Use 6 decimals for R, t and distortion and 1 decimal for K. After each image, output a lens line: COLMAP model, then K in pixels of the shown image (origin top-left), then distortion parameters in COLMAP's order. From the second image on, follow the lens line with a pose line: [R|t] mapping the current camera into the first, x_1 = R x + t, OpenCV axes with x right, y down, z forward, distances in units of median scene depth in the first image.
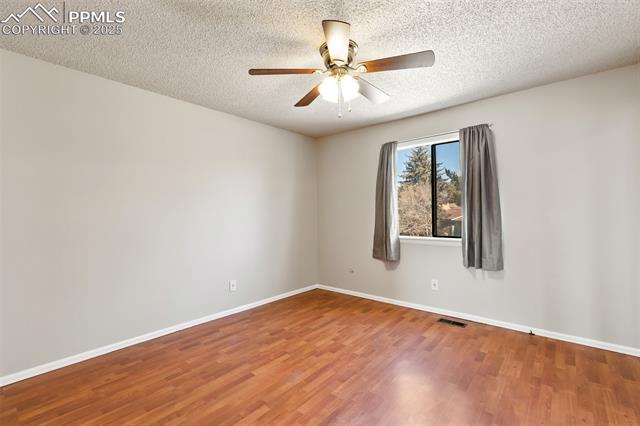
lens RADIAL K [[286.8, 0, 320.1], [0, 286.8, 211.9], [0, 0, 1]] dist [0.004441, -0.000428]
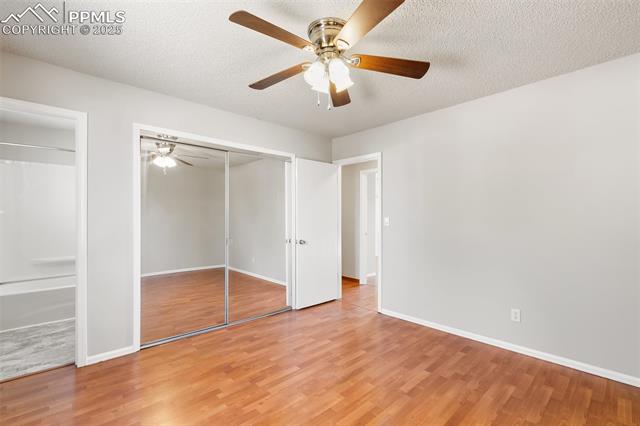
lens RADIAL K [[286.8, 0, 319.8], [0, 286.8, 214.3], [0, 0, 1]] dist [0.004441, -0.000428]
pose [[-0.993220, 0.009805, 0.115837, 0.002005], [0.009569, 0.999951, -0.002594, -0.012270], [-0.115857, -0.001468, -0.993265, 2.074954]]
